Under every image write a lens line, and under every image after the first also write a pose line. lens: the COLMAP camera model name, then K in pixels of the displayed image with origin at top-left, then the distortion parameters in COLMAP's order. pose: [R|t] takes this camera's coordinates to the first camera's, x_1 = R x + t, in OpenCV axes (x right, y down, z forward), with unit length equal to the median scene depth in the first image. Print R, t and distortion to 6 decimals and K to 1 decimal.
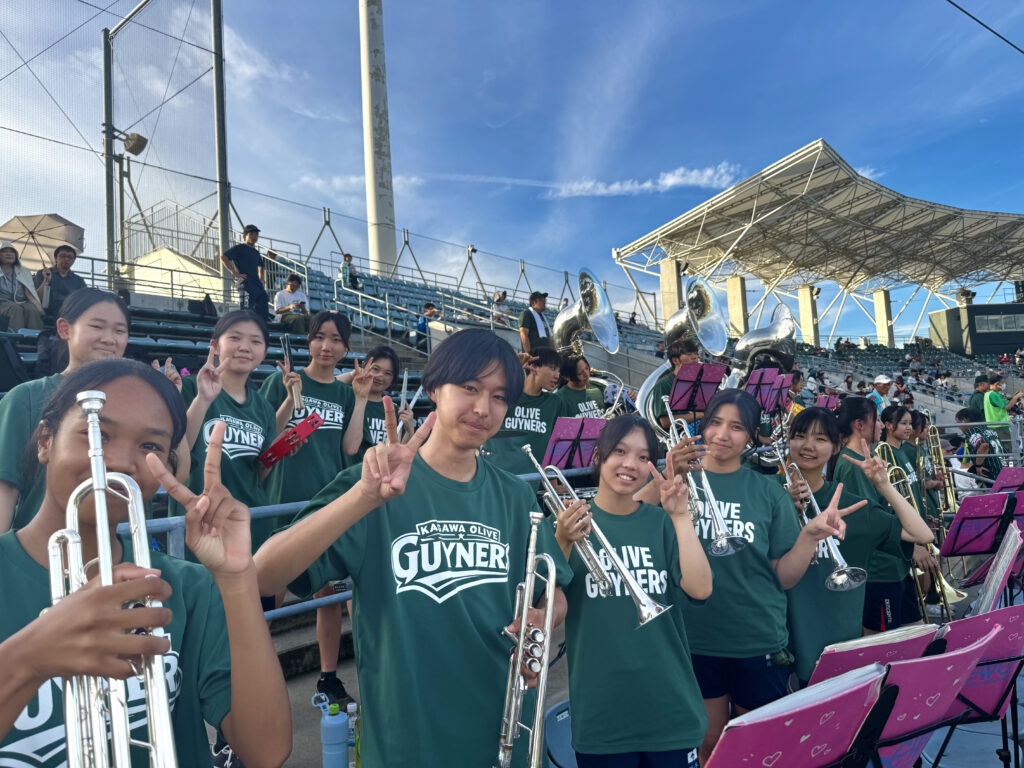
lens RADIAL K [[761.0, 0, 512.0], [0, 761.0, 384.0], [0, 0, 1]] dist [0.038497, -0.004062]
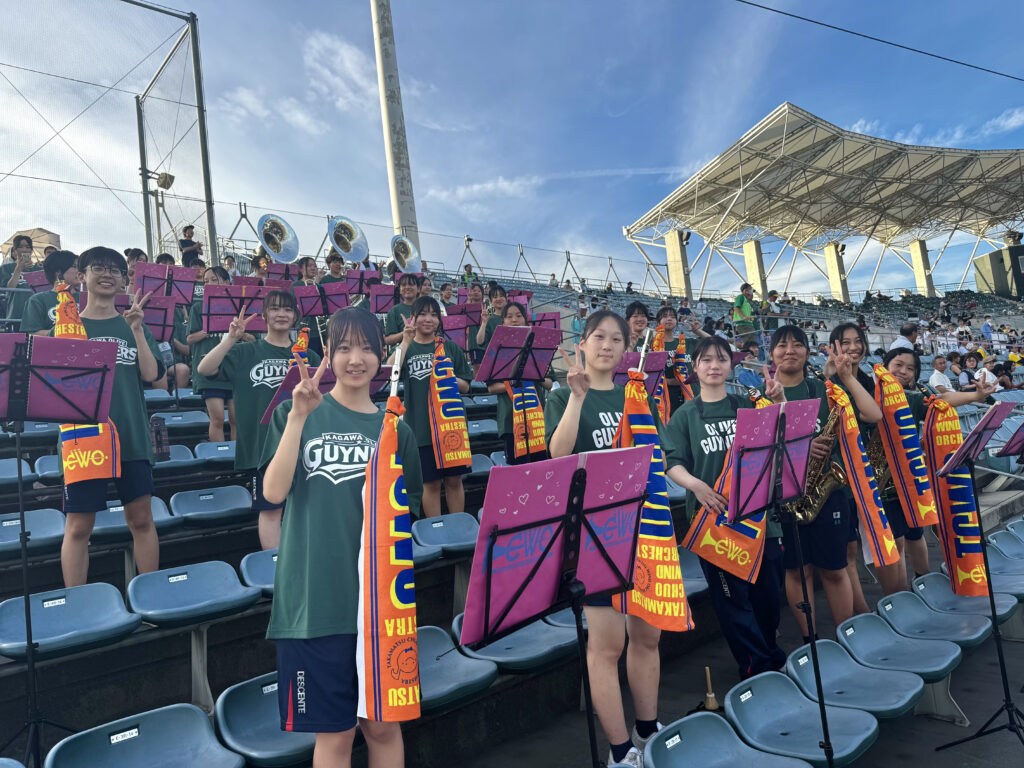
lens RADIAL K [[764.8, 0, 512.0], [0, 764.8, 384.0], [0, 0, 1]] dist [0.063207, 0.001198]
pose [[0.982959, -0.064936, -0.171972, 0.159860], [0.065375, 0.997856, -0.003113, 0.042199], [0.171805, -0.008183, 0.985097, -0.115356]]
